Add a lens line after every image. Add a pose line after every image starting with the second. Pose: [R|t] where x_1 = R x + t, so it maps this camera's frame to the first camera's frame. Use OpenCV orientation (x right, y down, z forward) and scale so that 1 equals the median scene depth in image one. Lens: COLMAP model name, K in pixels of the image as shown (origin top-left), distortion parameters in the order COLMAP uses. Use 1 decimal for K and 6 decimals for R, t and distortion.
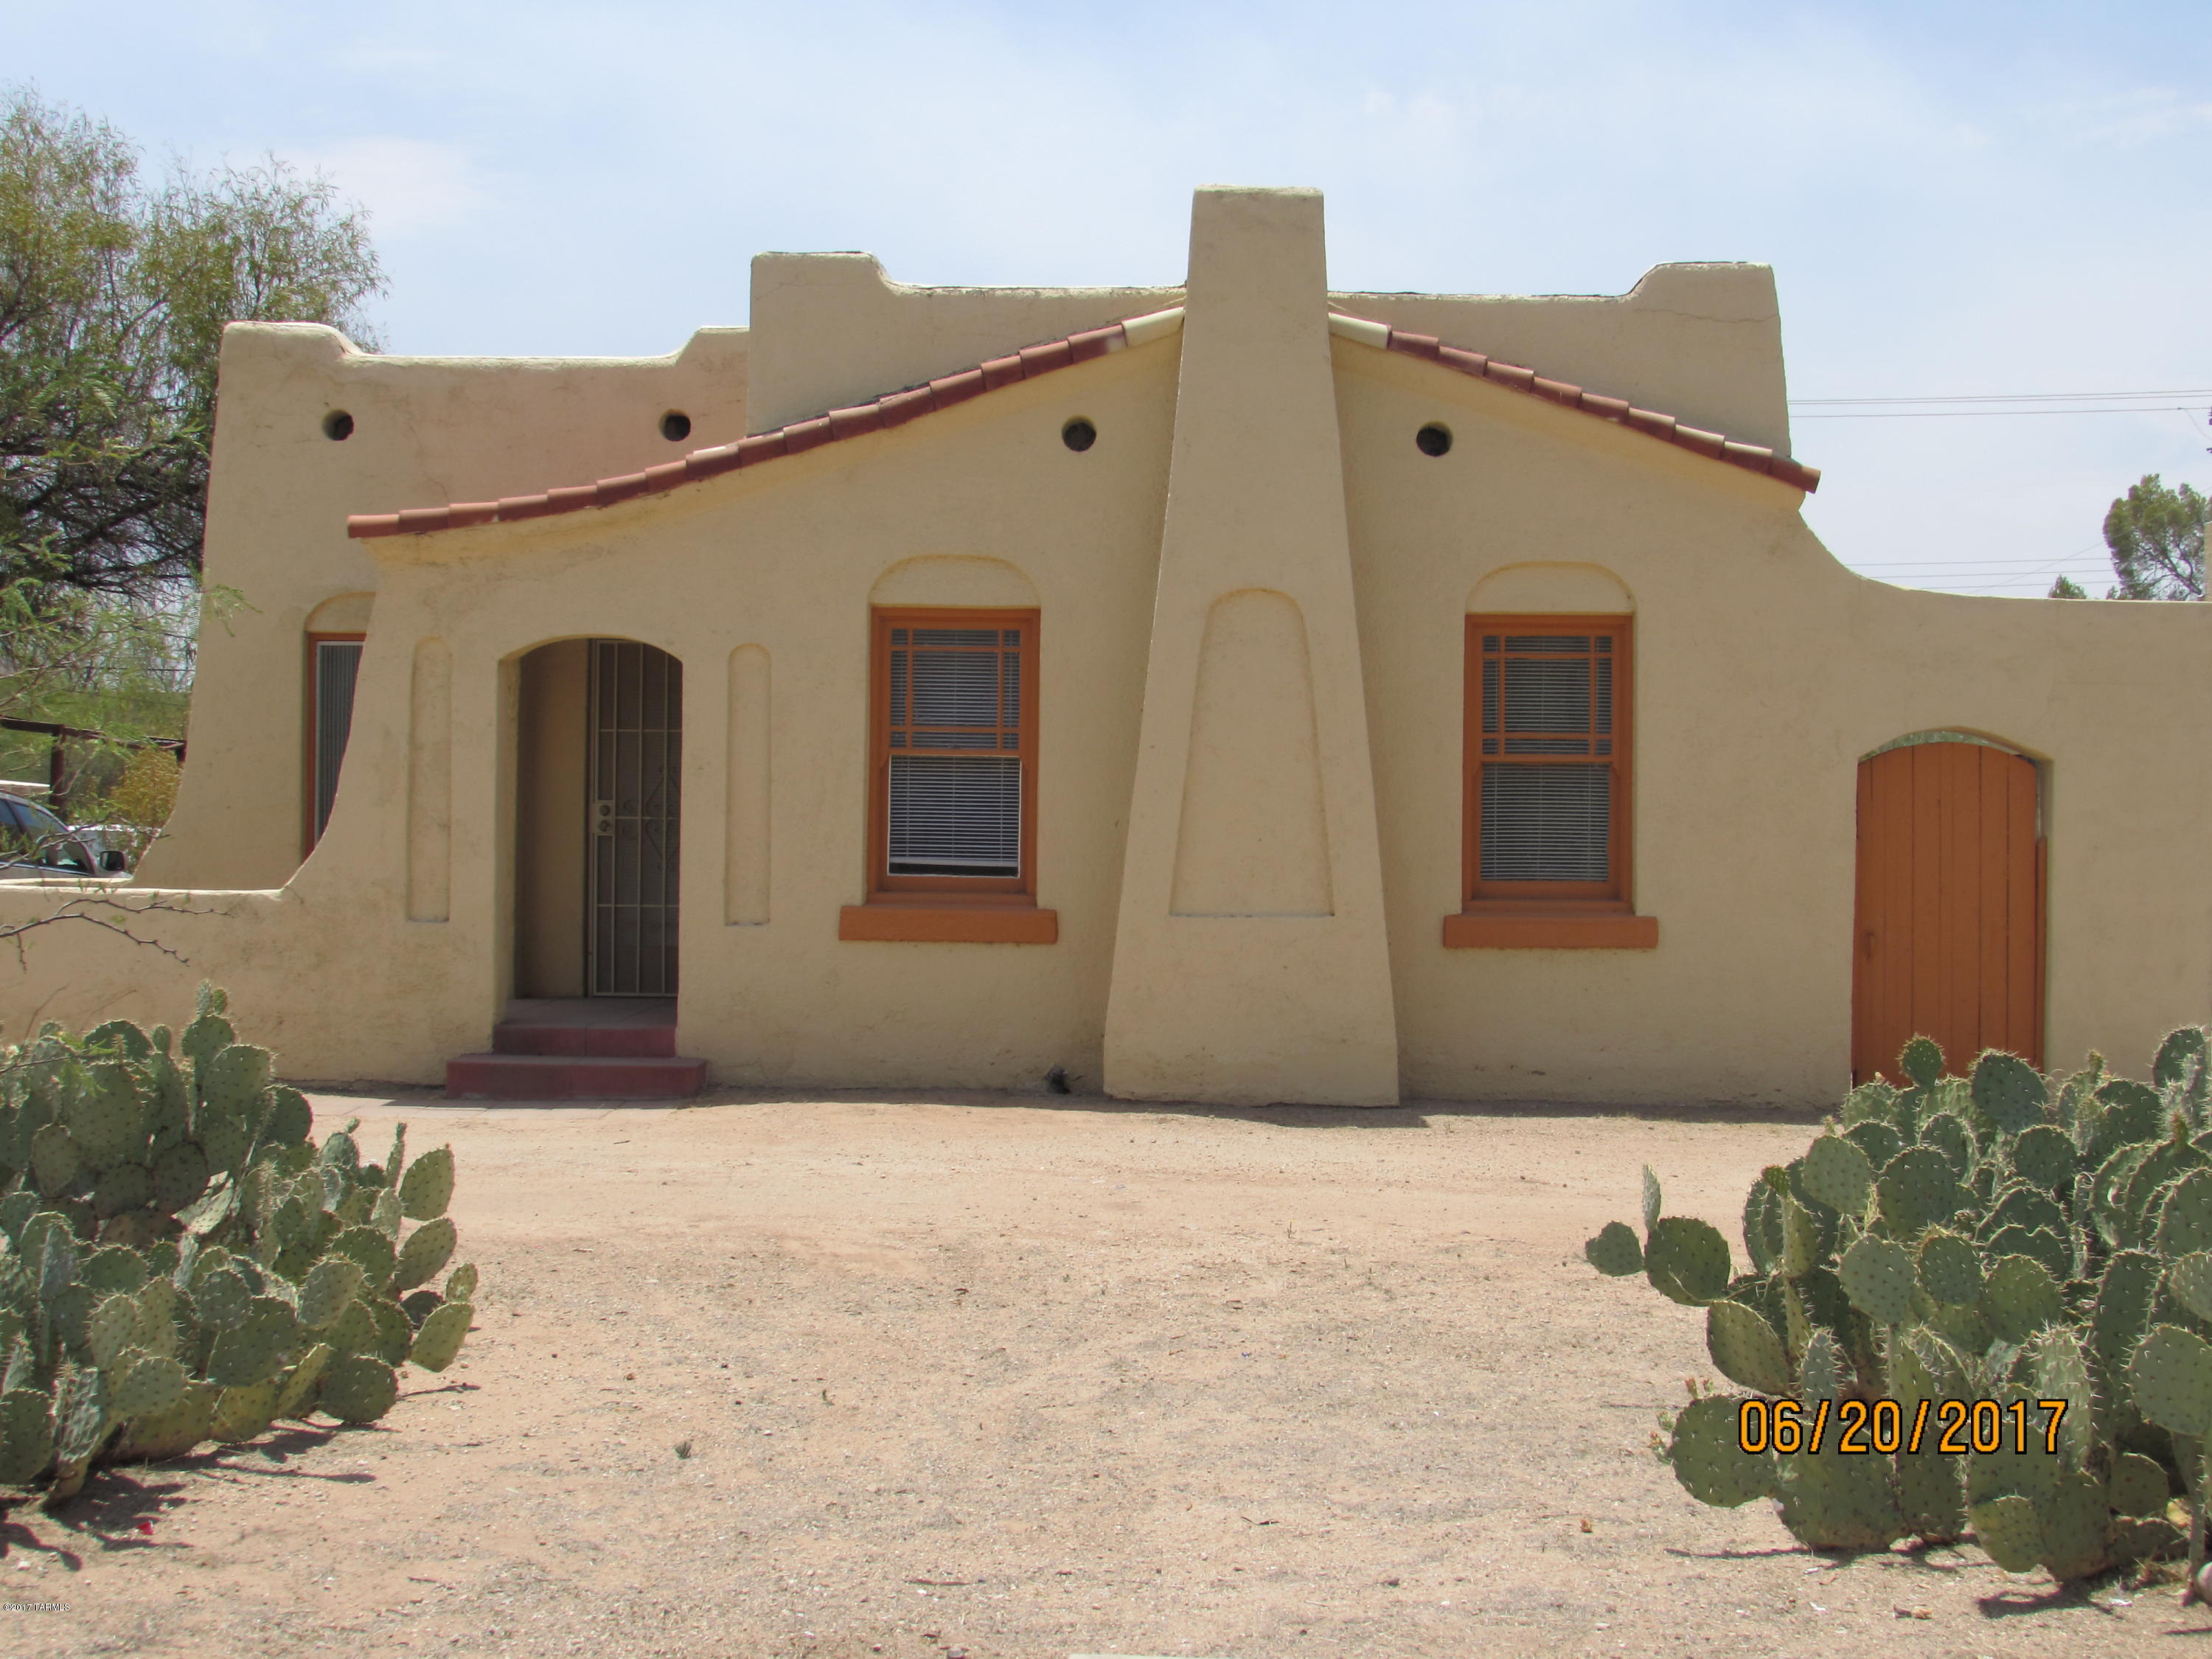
lens RADIAL K [[2711.6, 0, 1106.0], [0, 2711.6, 829.5], [0, 0, 1]] dist [-0.119898, 0.059294]
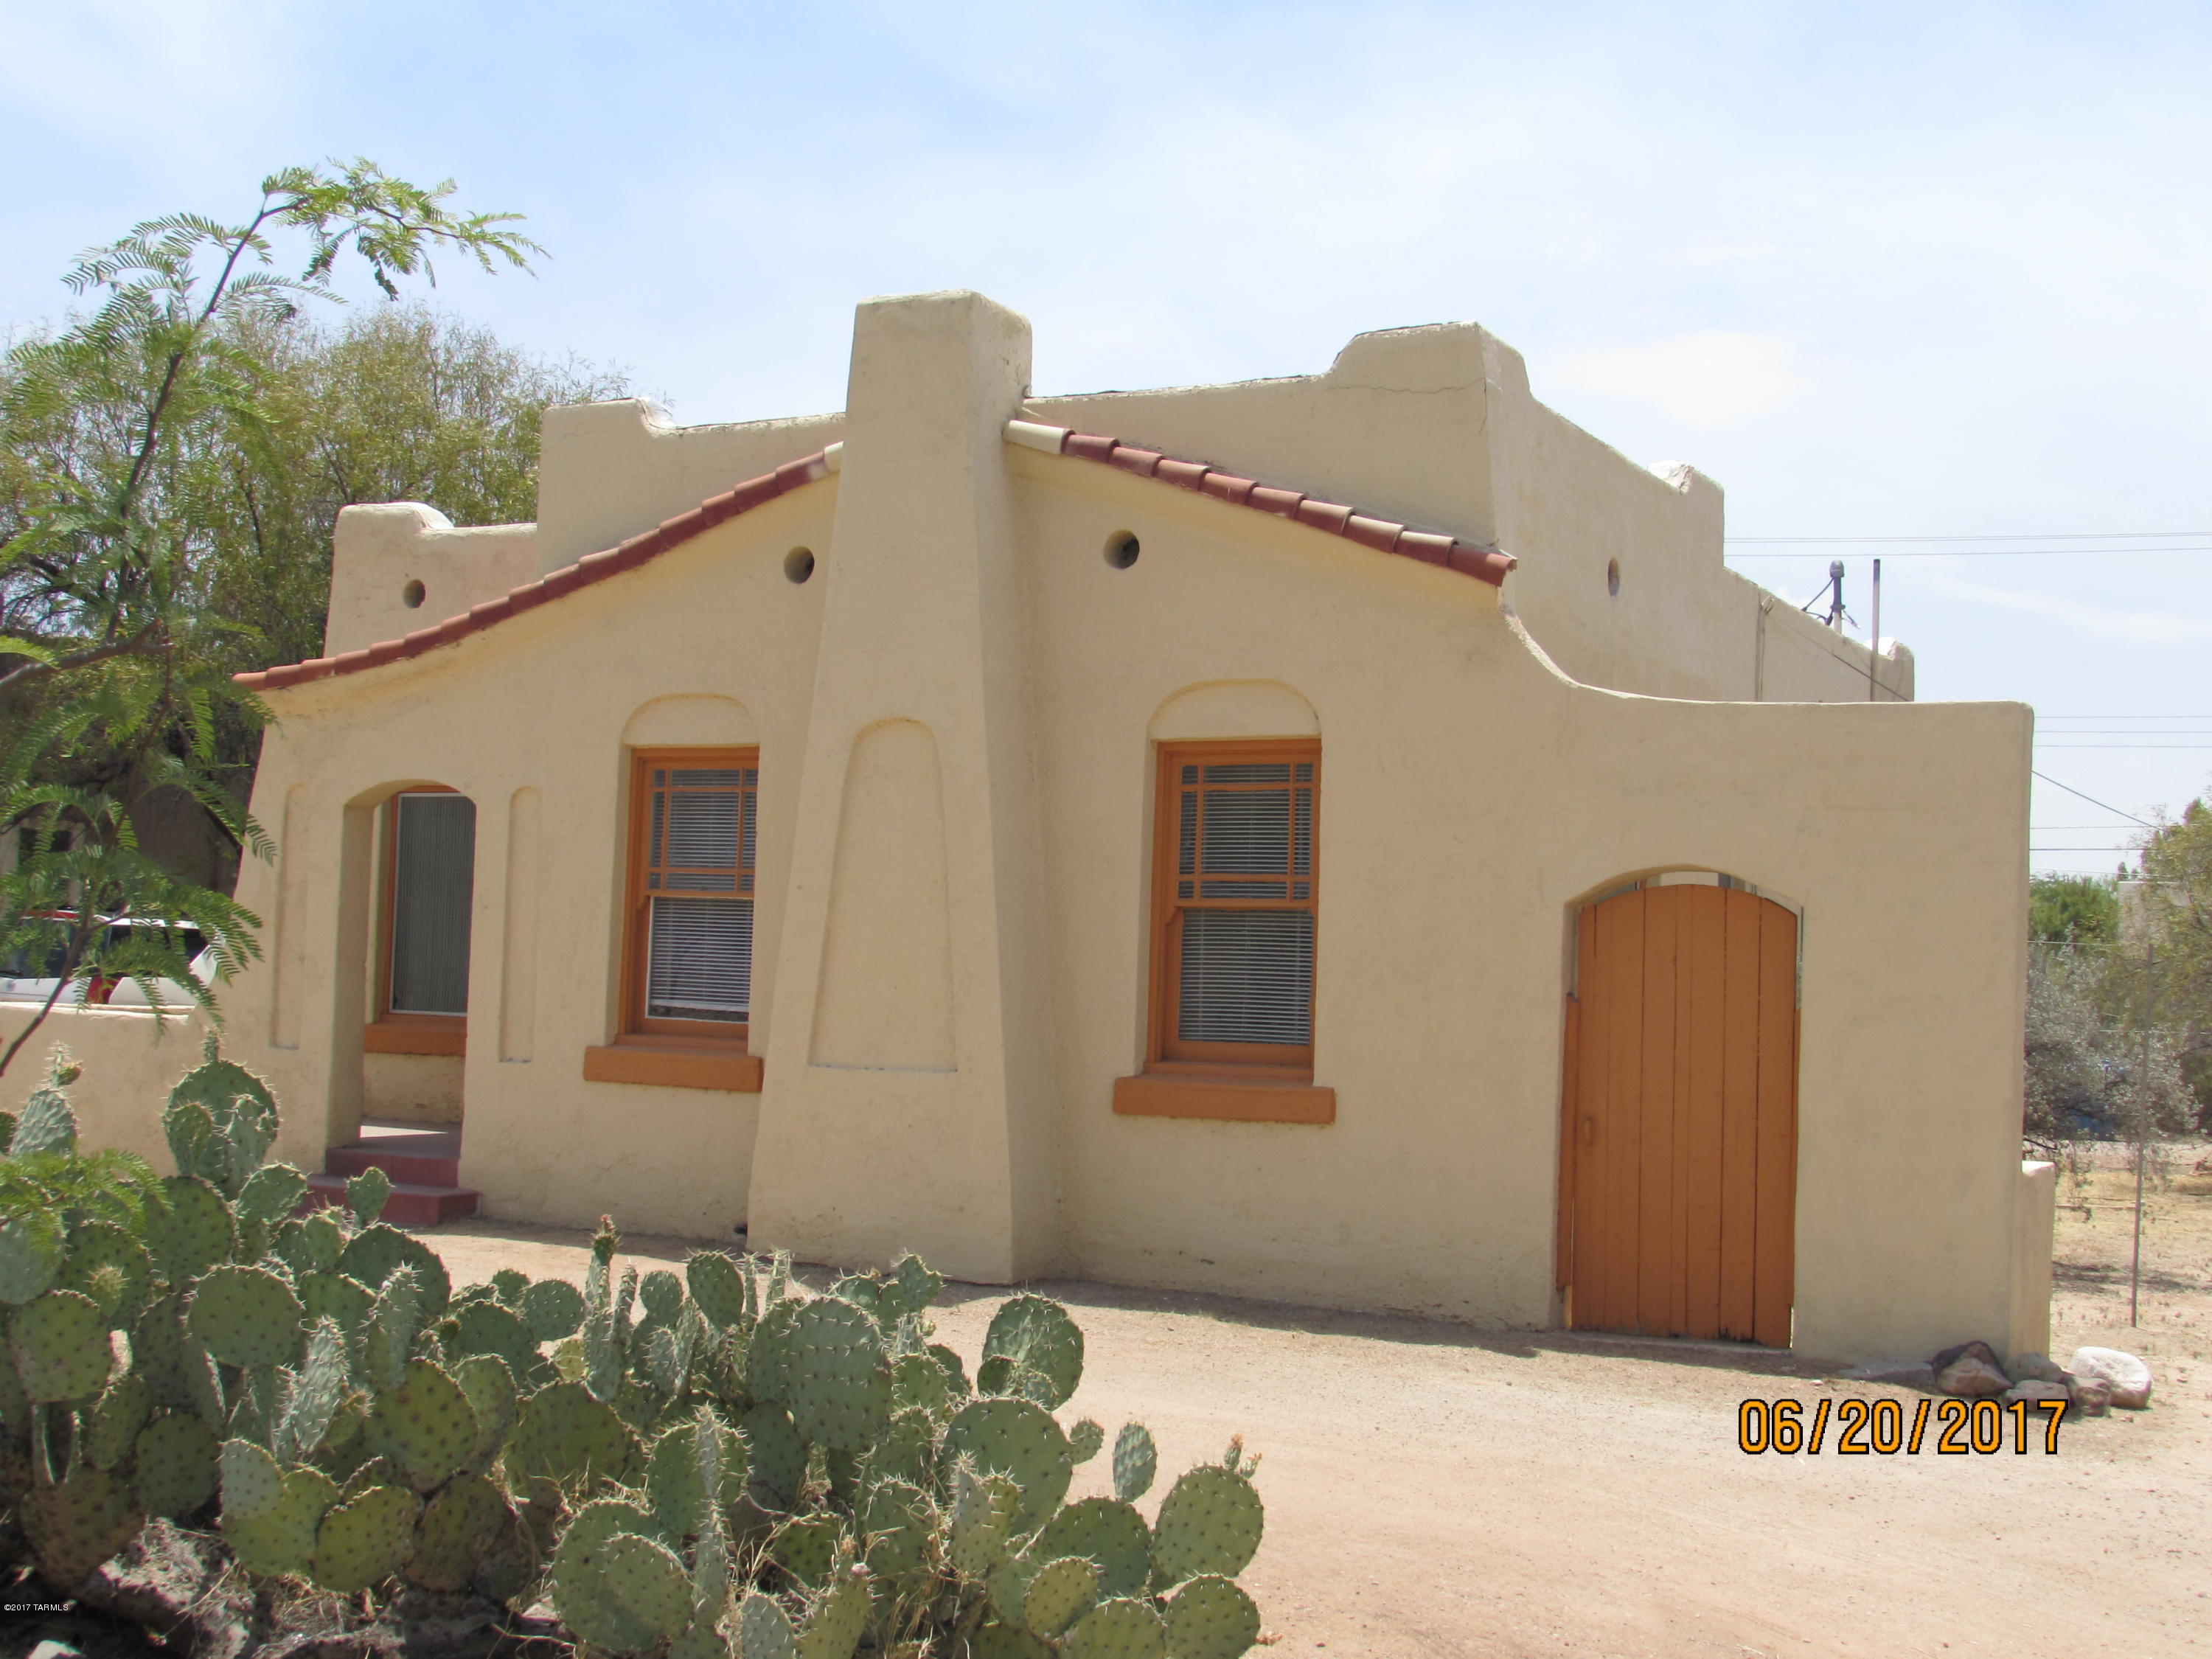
lens RADIAL K [[2711.6, 0, 1106.0], [0, 2711.6, 829.5], [0, 0, 1]] dist [-0.119898, 0.059294]
pose [[0.887958, -0.007165, -0.459869, 0.532309], [-0.024063, 0.997785, -0.062010, 0.005520], [0.459295, 0.066128, 0.885819, 0.198871]]
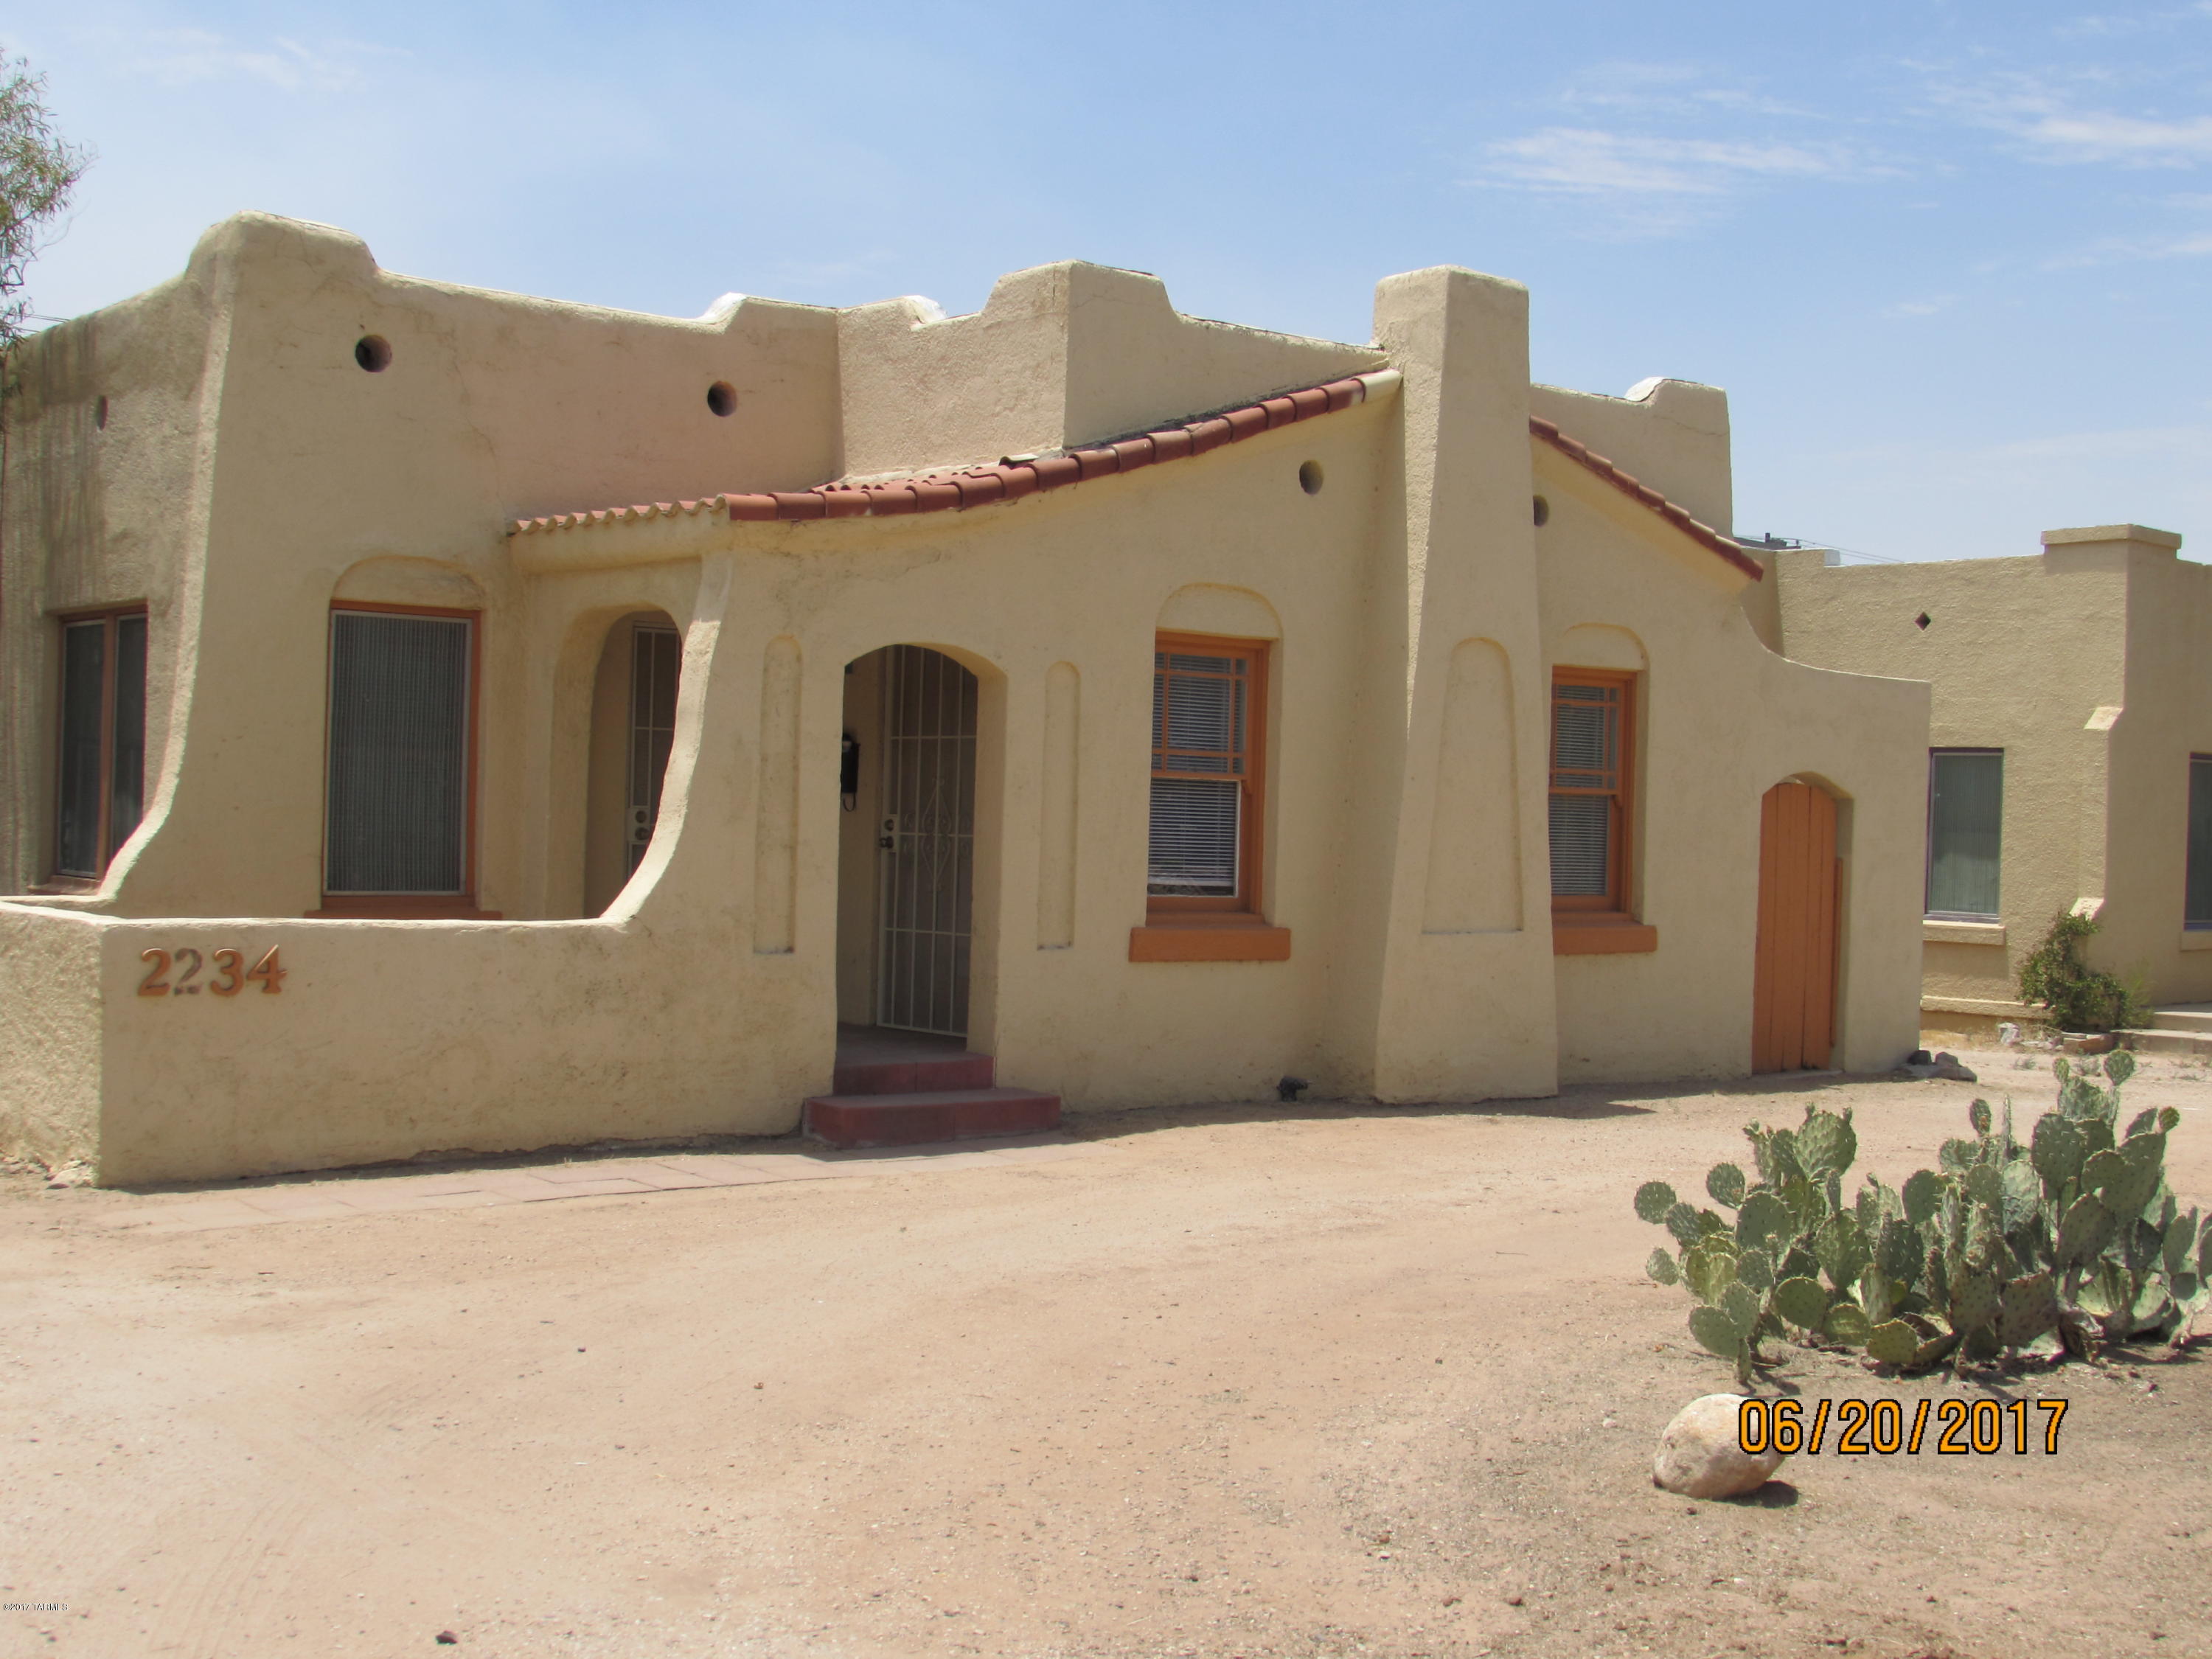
lens RADIAL K [[2711.6, 0, 1106.0], [0, 2711.6, 829.5], [0, 0, 1]] dist [-0.119898, 0.059294]
pose [[0.764179, 0.006567, 0.644970, -0.752061], [-0.022413, 0.999615, 0.016378, -0.024354], [-0.644614, -0.026971, 0.764032, 0.241142]]
